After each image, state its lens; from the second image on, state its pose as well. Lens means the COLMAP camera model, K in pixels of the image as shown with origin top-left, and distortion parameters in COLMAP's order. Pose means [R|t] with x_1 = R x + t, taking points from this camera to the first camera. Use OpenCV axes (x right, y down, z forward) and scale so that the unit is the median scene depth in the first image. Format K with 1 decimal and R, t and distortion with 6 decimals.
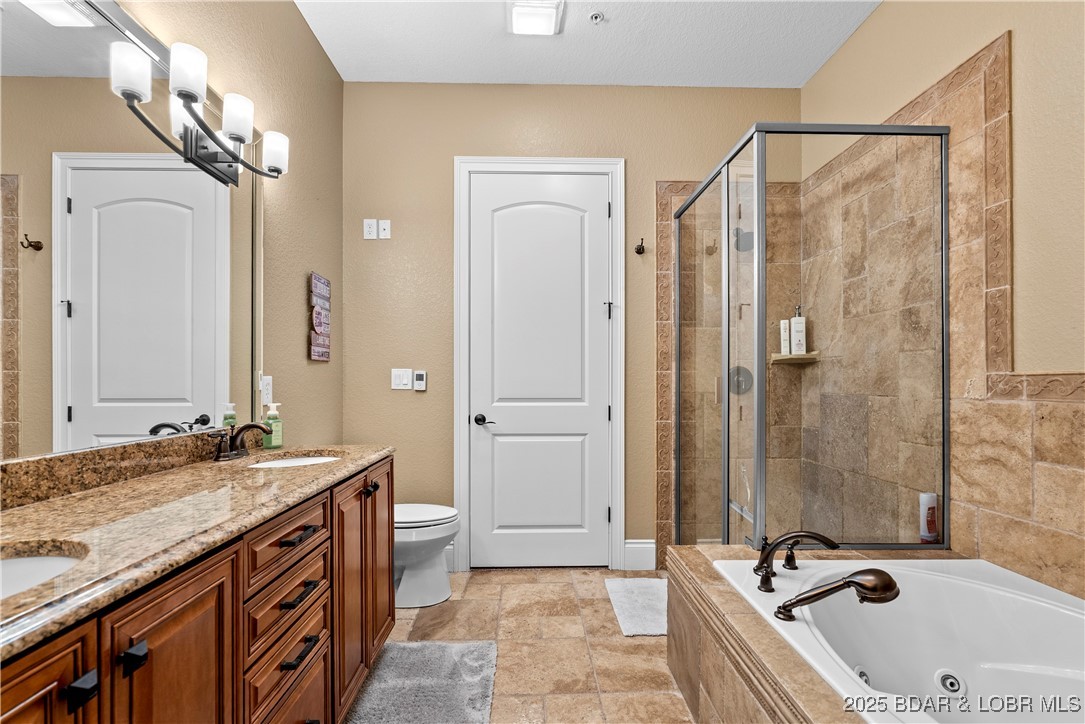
lens RADIAL K [[504.4, 0, 541.3], [0, 504.4, 380.0], [0, 0, 1]] dist [-0.008512, 0.003734]
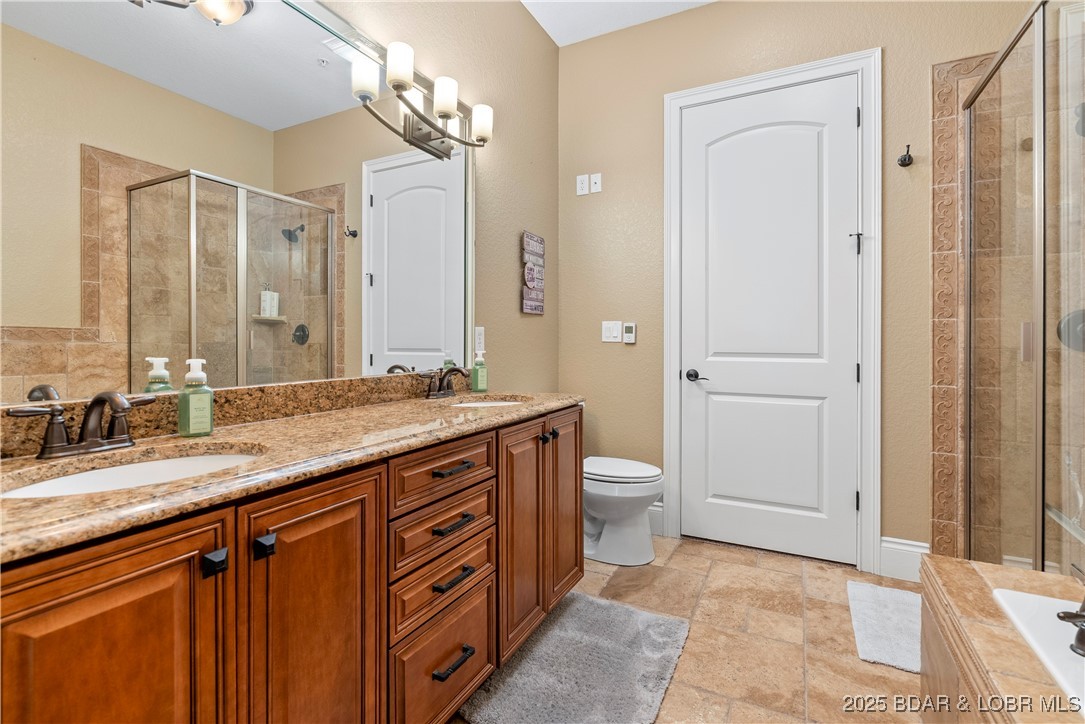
lens RADIAL K [[504.4, 0, 537.9], [0, 504.4, 339.7], [0, 0, 1]] dist [-0.008512, 0.003734]
pose [[0.874203, 0.002113, -0.485555, 0.108969], [-0.002317, 0.999997, 0.000181, 0.019974], [0.485554, 0.000967, 0.874206, 0.087661]]
